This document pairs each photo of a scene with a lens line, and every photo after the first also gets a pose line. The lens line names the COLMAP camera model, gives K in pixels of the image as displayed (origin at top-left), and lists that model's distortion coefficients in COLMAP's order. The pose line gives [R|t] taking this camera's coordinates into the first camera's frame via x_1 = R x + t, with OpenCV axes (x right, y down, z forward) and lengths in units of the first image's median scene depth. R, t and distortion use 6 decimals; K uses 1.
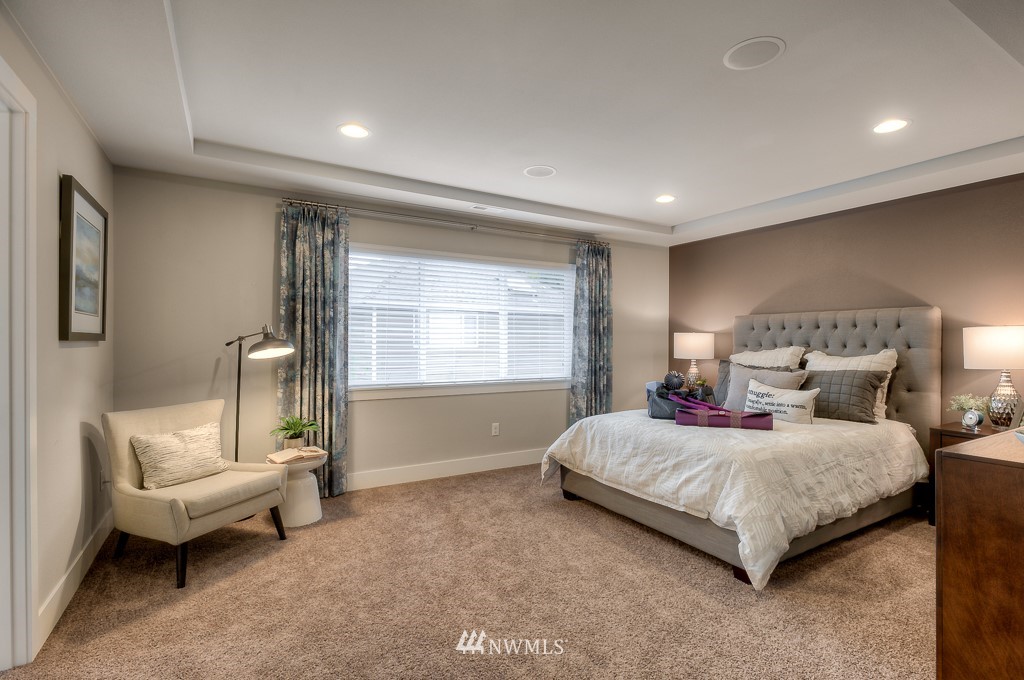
lens RADIAL K [[479.7, 0, 512.4], [0, 479.7, 341.9], [0, 0, 1]] dist [-0.012483, 0.001143]
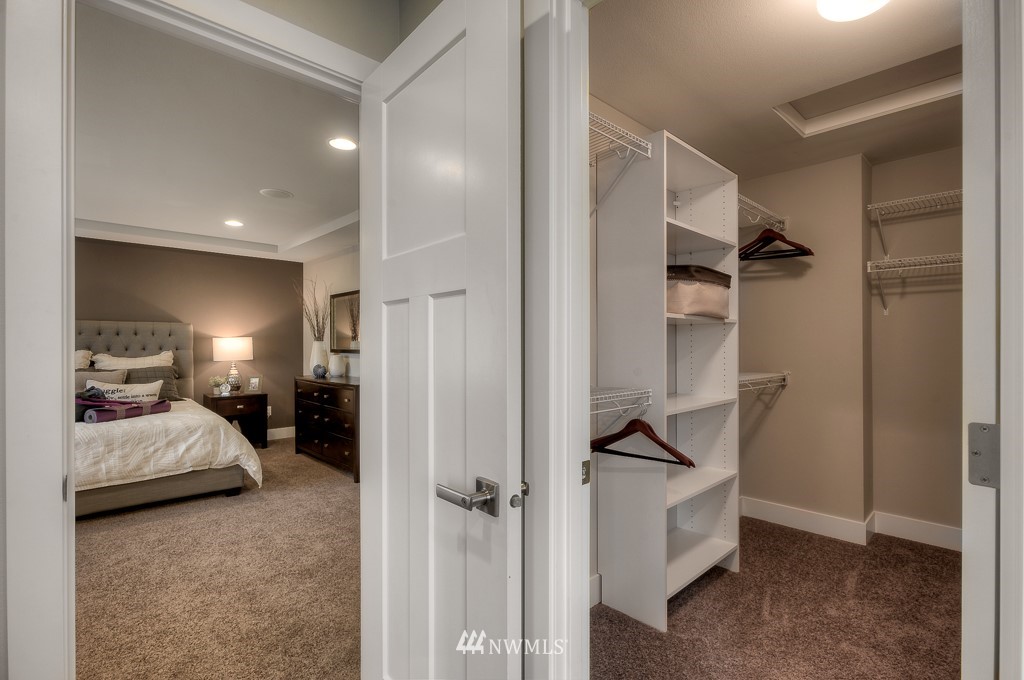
lens RADIAL K [[479.7, 0, 510.0], [0, 479.7, 342.7], [0, 0, 1]] dist [-0.012483, 0.001143]
pose [[-0.222630, 0.001590, 0.974902, -1.605259], [-0.003721, 0.999990, -0.002481, -0.019452], [-0.974896, -0.004179, -0.222622, 0.557193]]
